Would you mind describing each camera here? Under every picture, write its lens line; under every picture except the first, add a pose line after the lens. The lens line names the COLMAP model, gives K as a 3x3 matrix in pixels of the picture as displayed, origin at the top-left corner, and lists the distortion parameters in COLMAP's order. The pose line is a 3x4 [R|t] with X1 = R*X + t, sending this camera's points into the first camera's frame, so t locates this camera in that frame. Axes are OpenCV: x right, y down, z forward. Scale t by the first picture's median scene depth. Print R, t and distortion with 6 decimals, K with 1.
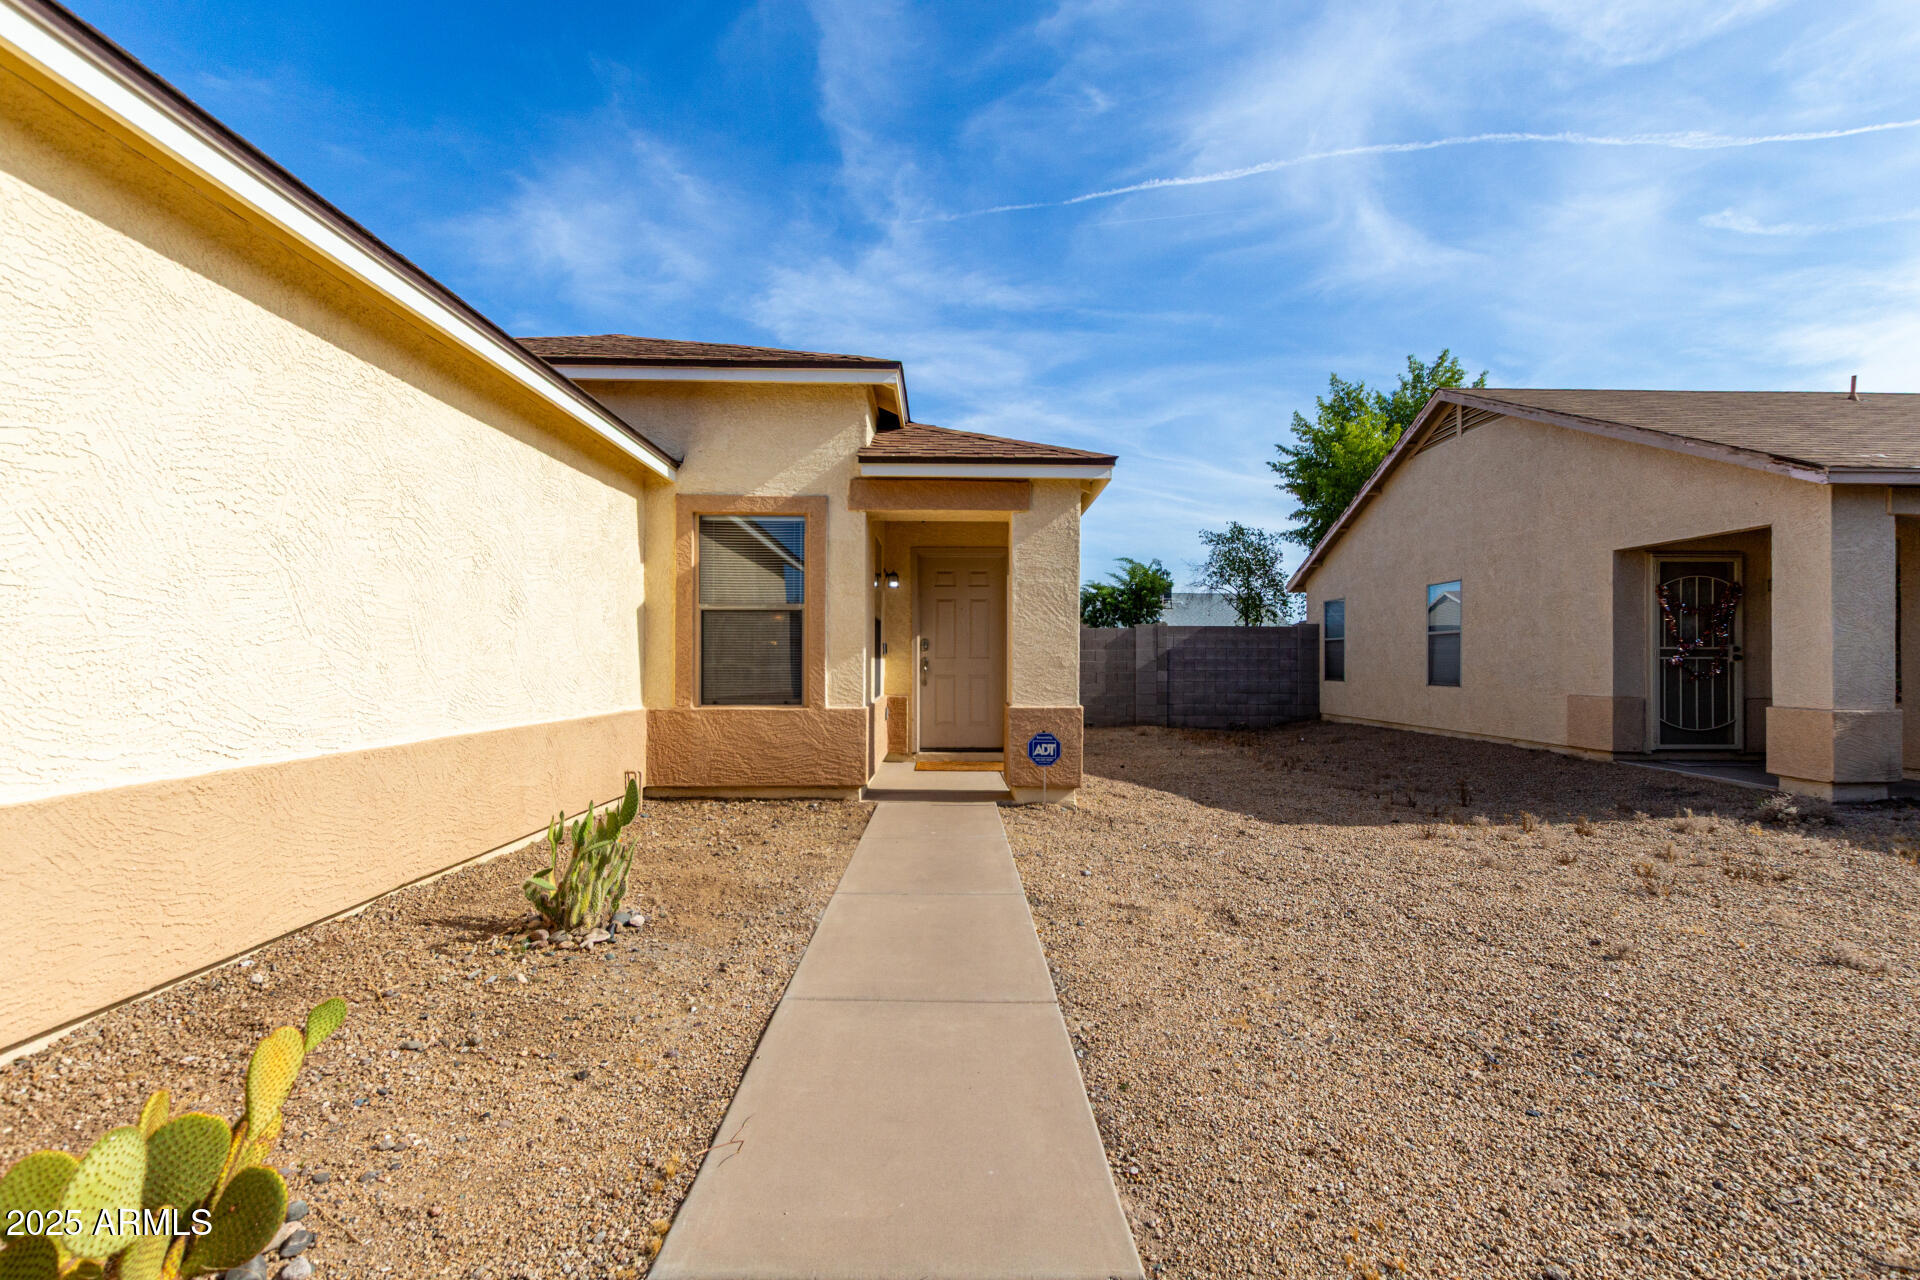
lens RADIAL K [[874.4, 0, 960.0], [0, 874.4, 640.0], [0, 0, 1]] dist [0.003498, -0.000313]
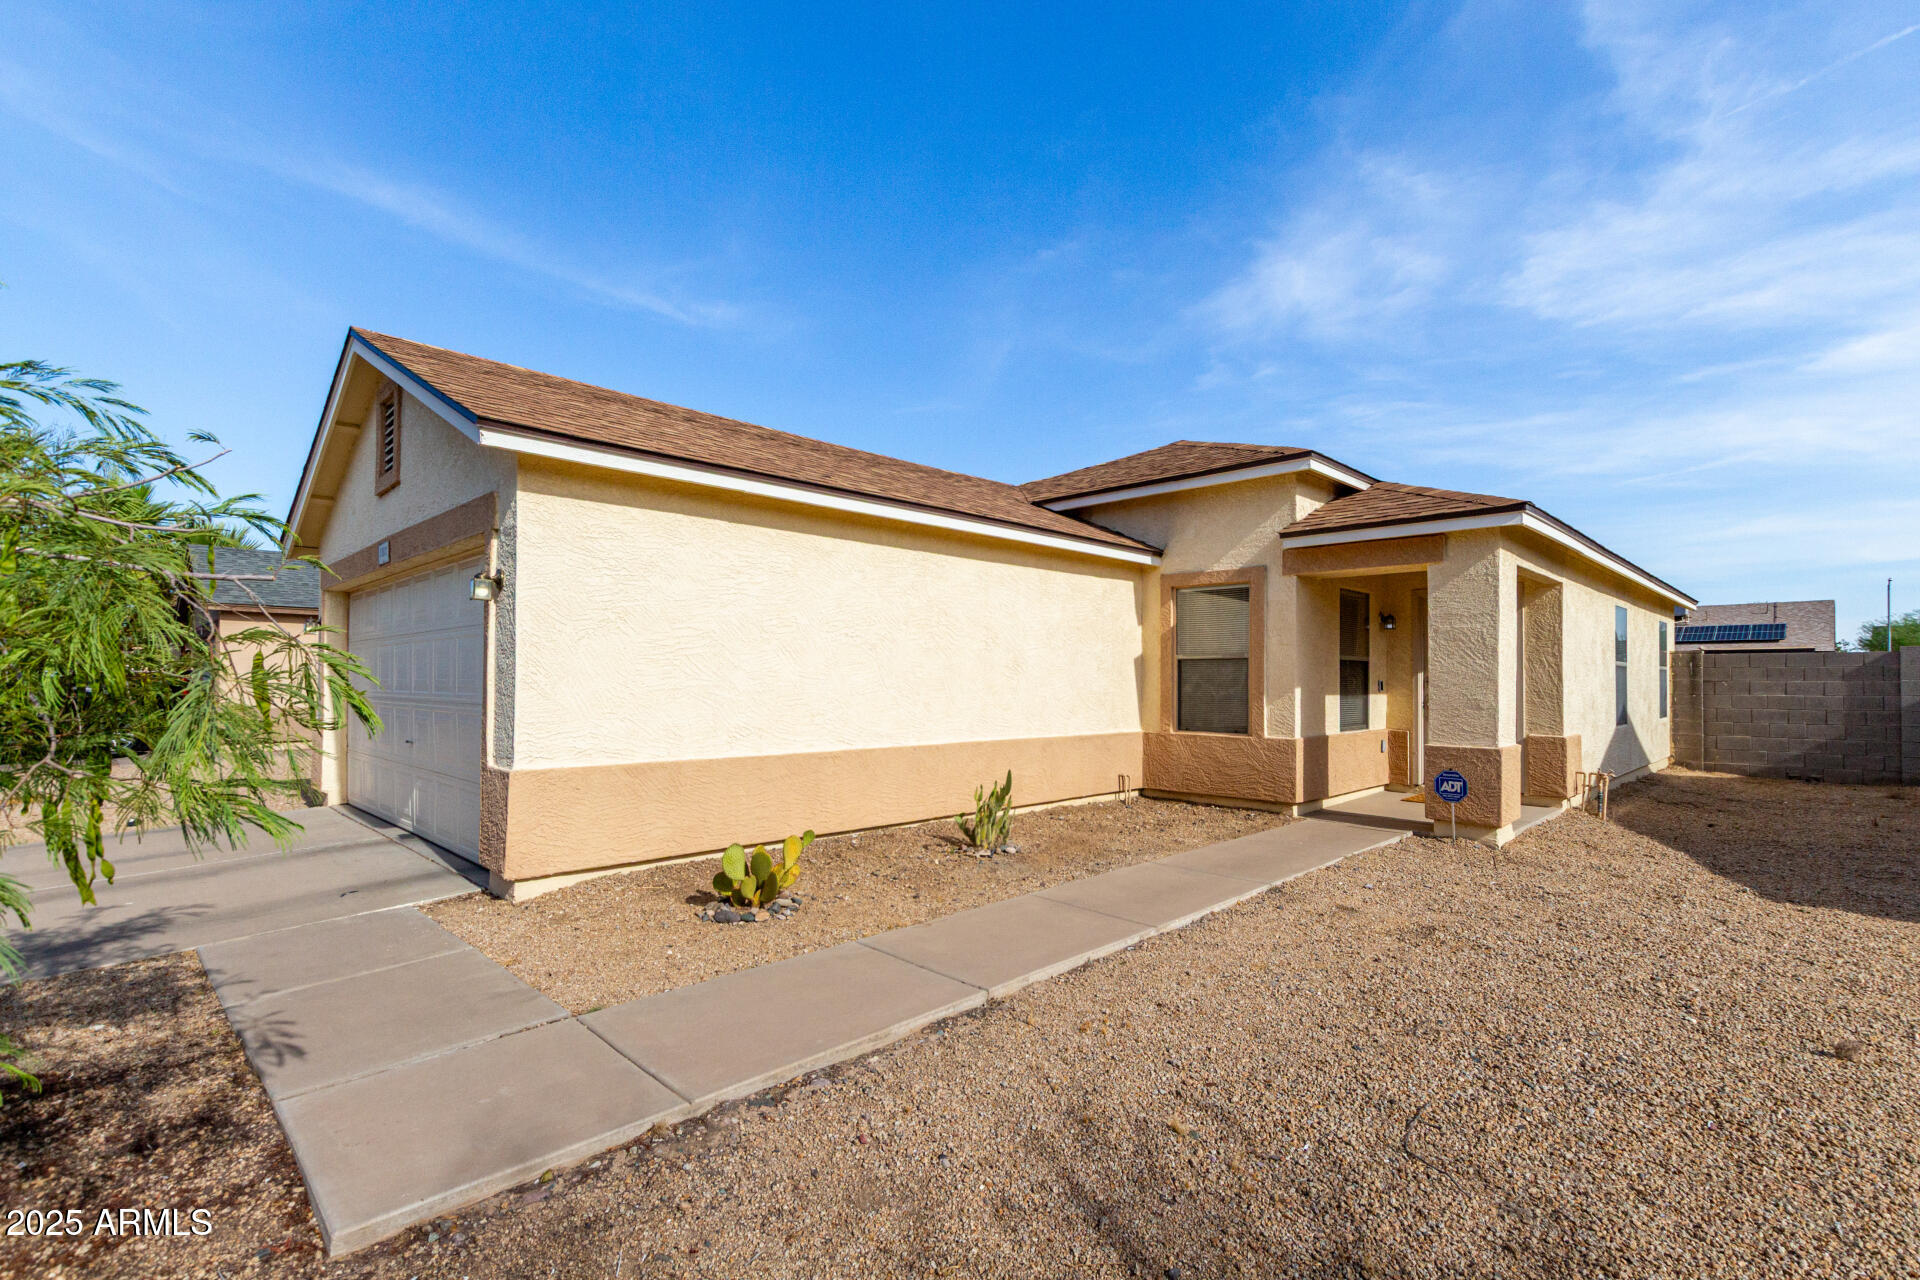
lens RADIAL K [[857.3, 0, 960.0], [0, 857.3, 640.0], [0, 0, 1]] dist [-0.005931, -0.001182]
pose [[0.686154, -0.031944, -0.726754, 0.430482], [0.014168, 0.999433, -0.030552, -0.028658], [0.727318, 0.010667, 0.686218, -0.144893]]
